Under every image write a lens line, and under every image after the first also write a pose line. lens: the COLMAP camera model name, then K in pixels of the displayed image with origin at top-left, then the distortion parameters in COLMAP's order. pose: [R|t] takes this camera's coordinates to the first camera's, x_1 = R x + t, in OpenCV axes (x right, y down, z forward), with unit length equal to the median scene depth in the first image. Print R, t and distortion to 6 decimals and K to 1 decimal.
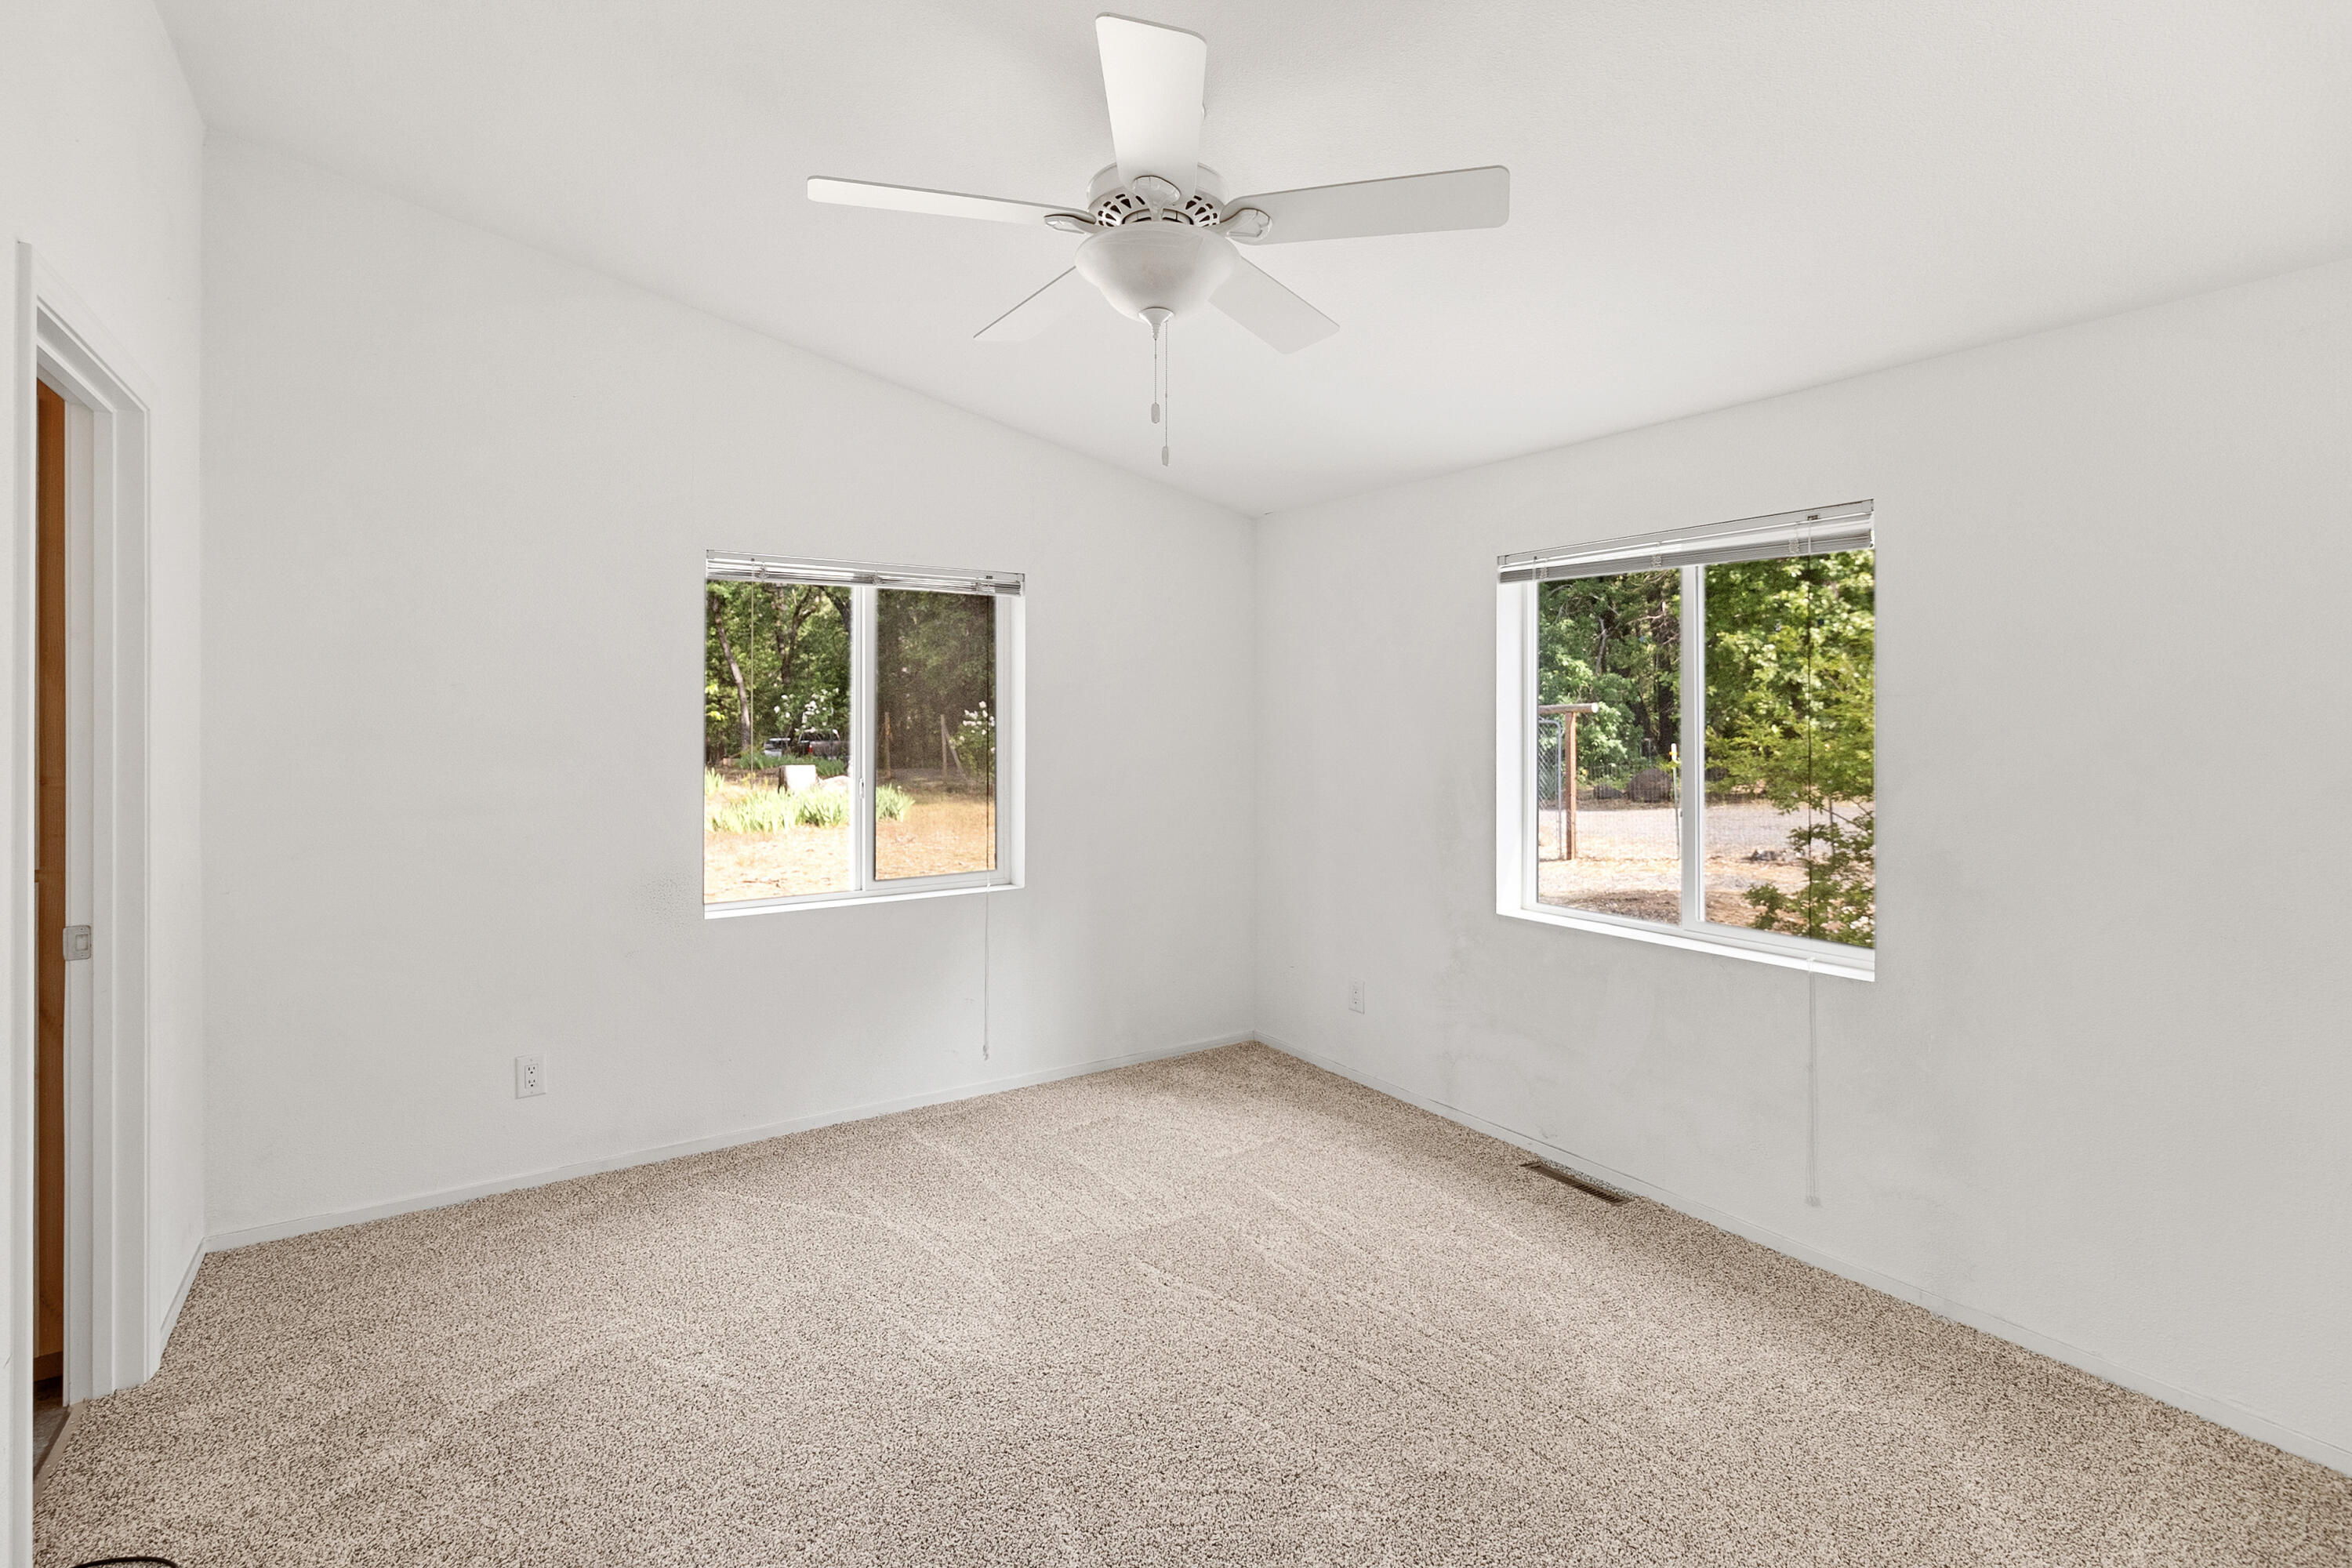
lens RADIAL K [[1096.9, 0, 1164.4], [0, 1096.9, 700.9], [0, 0, 1]] dist [-0.000525, -0.000420]
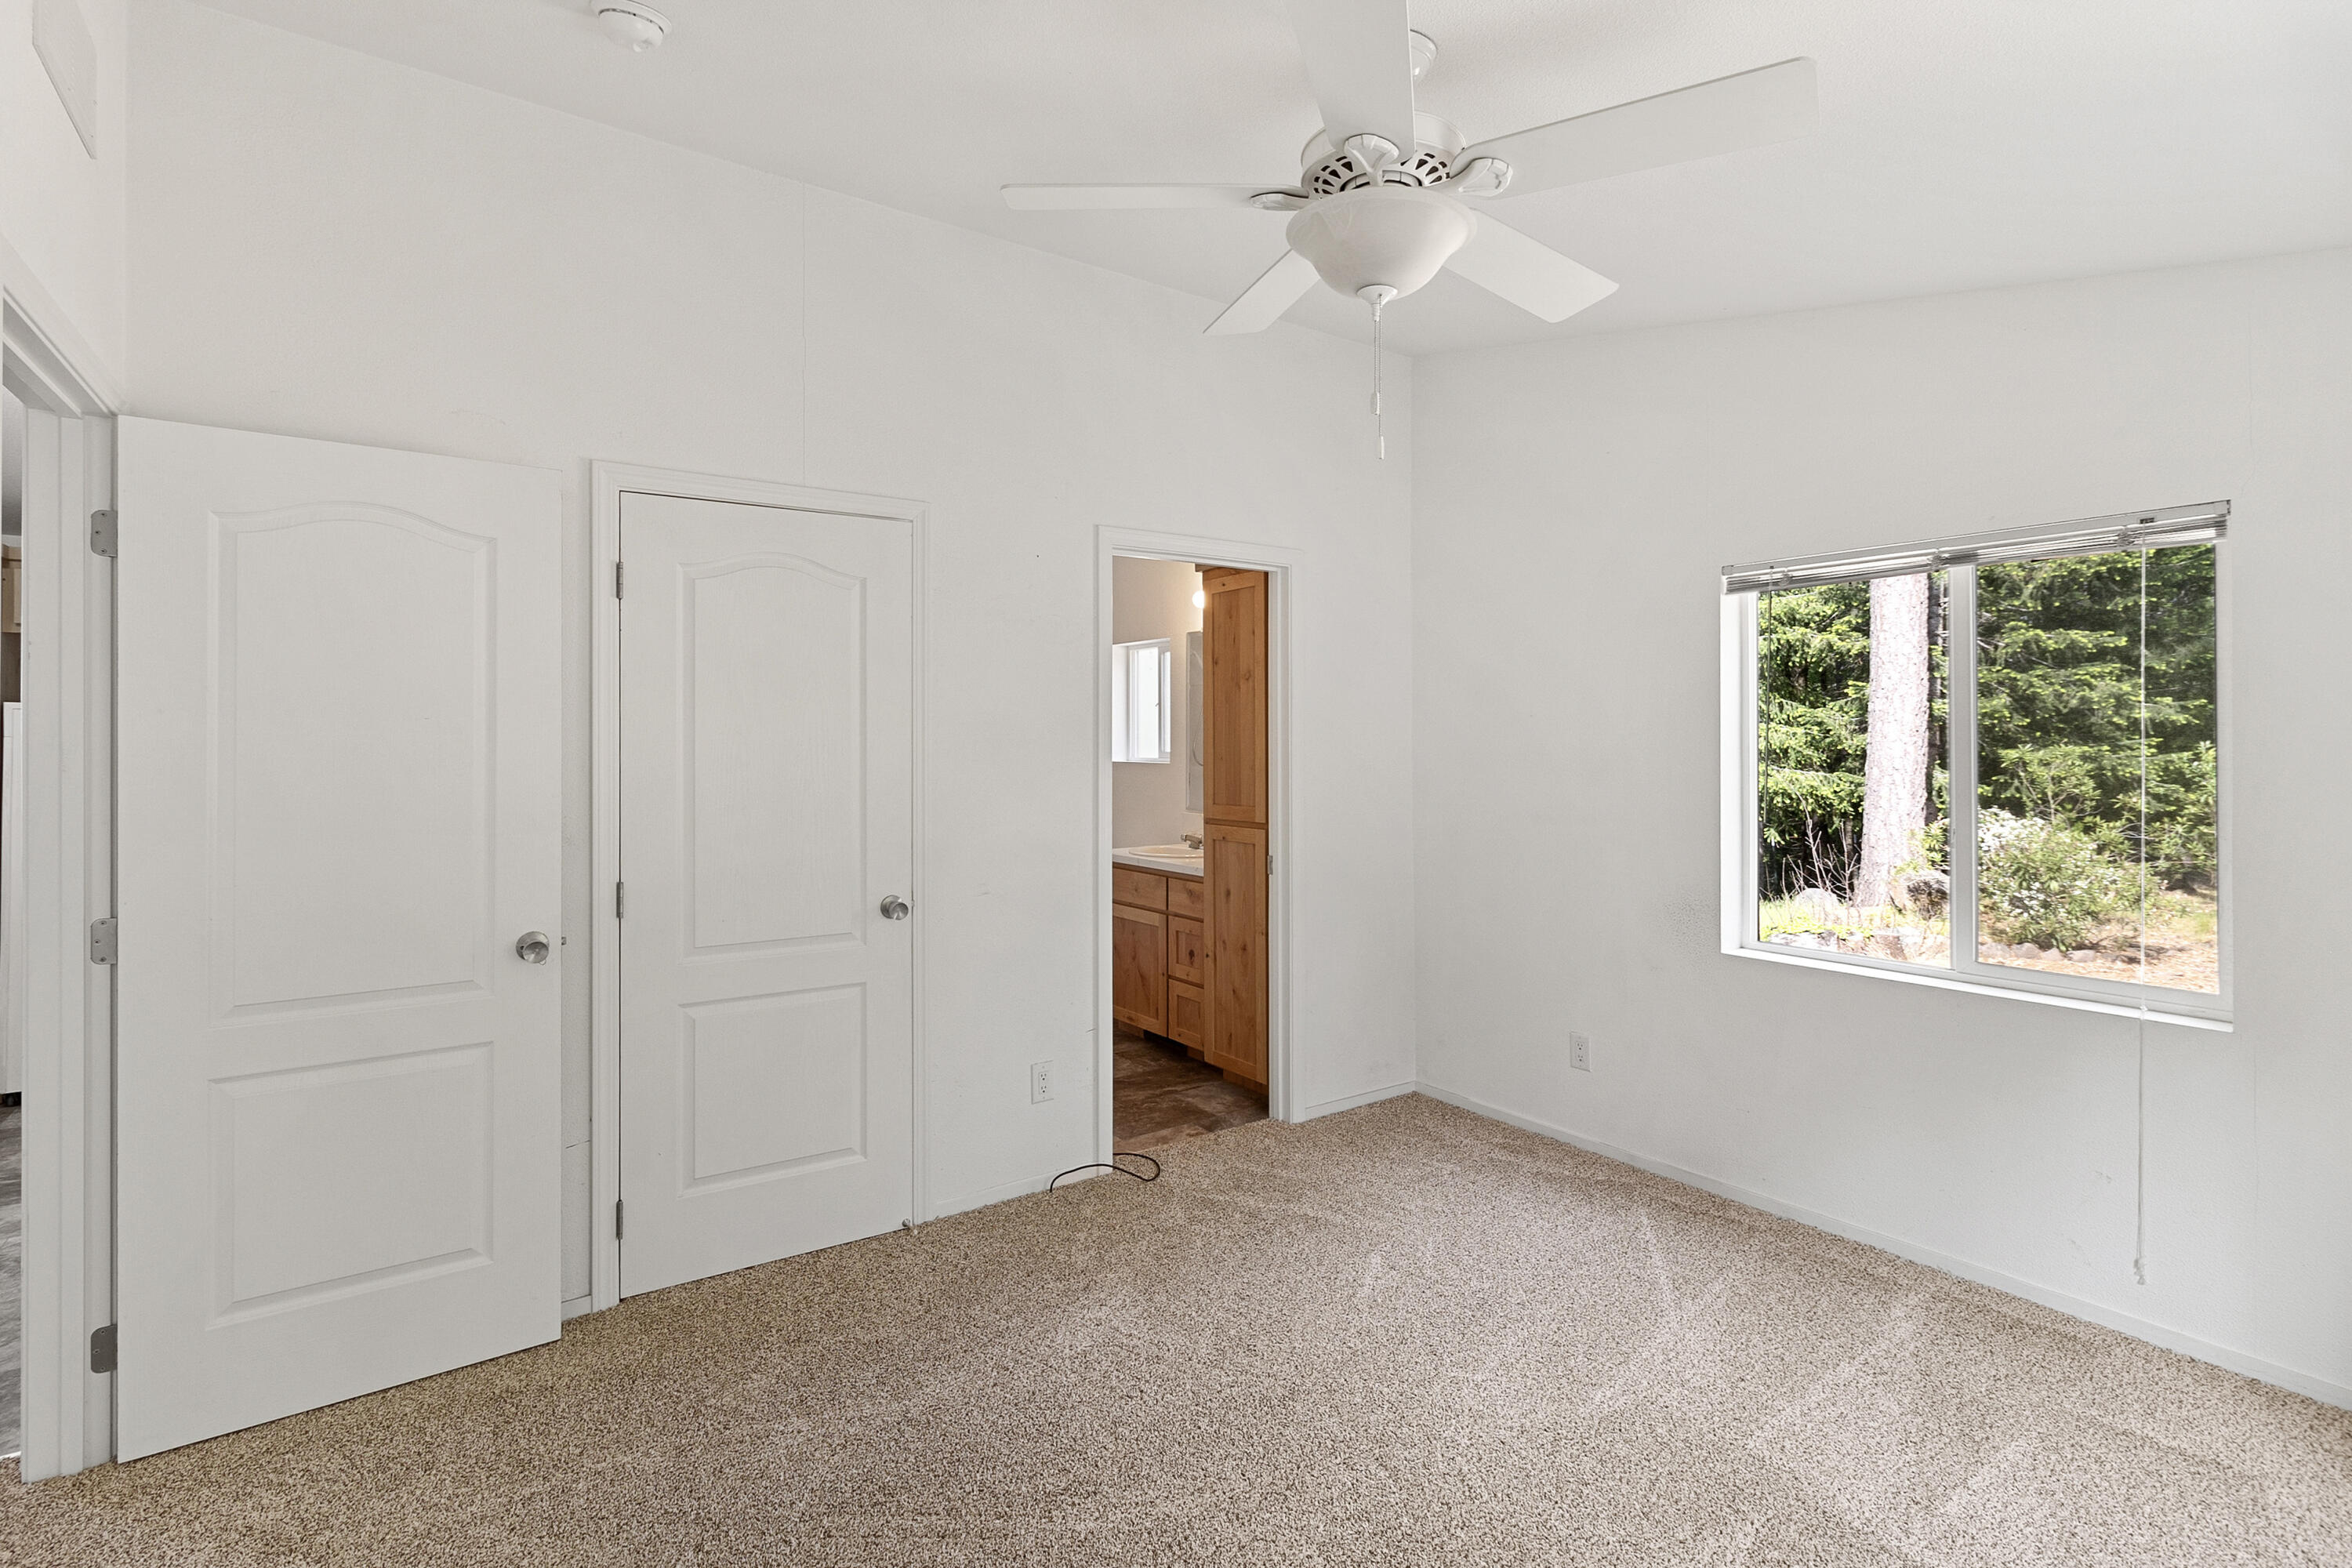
lens RADIAL K [[1076.2, 0, 1157.3], [0, 1076.2, 740.2], [0, 0, 1]] dist [-0.000144, -0.000454]
pose [[0.048828, -0.003444, -0.998801, 0.548723], [0.005271, 0.999981, -0.003191, 0.015861], [0.998793, -0.005109, 0.048846, 0.514229]]
